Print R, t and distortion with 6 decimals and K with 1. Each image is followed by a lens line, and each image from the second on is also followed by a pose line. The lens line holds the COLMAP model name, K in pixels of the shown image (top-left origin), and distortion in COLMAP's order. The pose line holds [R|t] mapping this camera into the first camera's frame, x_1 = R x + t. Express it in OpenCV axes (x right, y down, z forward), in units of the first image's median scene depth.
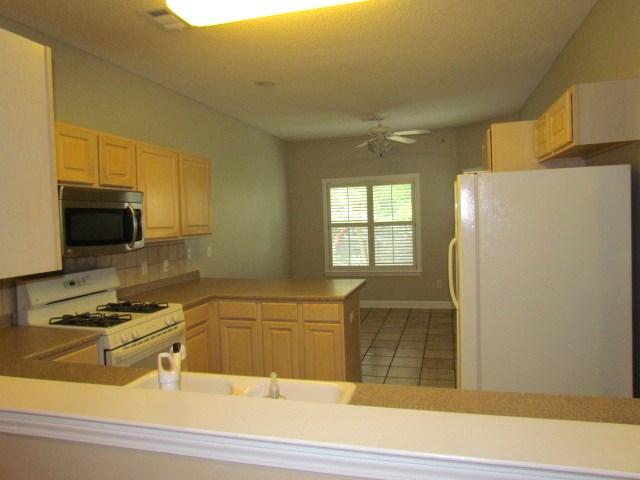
lens RADIAL K [[455.4, 0, 317.5], [0, 455.4, 243.0], [0, 0, 1]] dist [-0.023215, -0.004398]
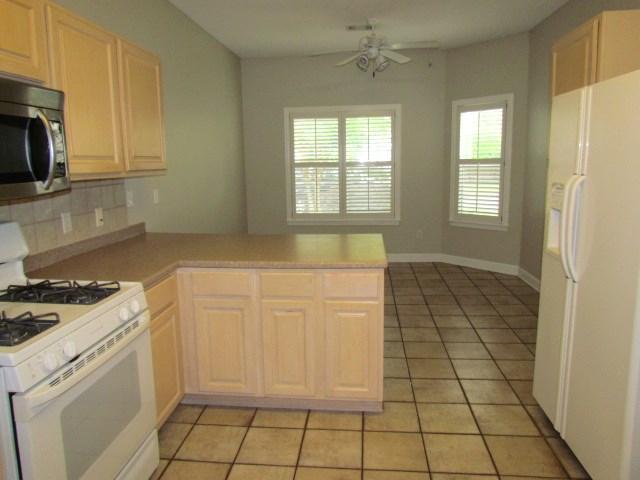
lens RADIAL K [[455.4, 0, 318.1], [0, 455.4, 240.3], [0, 0, 1]] dist [-0.023215, -0.004398]
pose [[0.984690, -0.013578, 0.173784, -0.097025], [-0.006333, 0.993516, 0.113512, 0.004699], [-0.174199, -0.112875, 0.978220, 0.210506]]
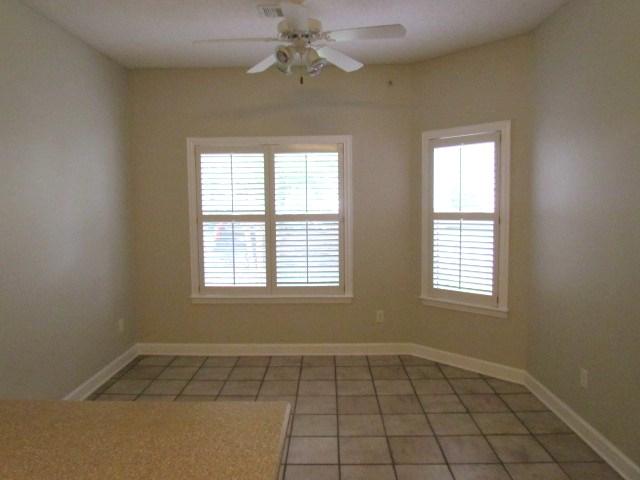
lens RADIAL K [[455.4, 0, 318.2], [0, 455.4, 237.6], [0, 0, 1]] dist [-0.023215, -0.004398]
pose [[0.966675, 0.006580, 0.255924, 0.032472], [-0.011054, 0.999810, 0.016046, -0.032372], [-0.255769, -0.018341, 0.966564, 0.519549]]
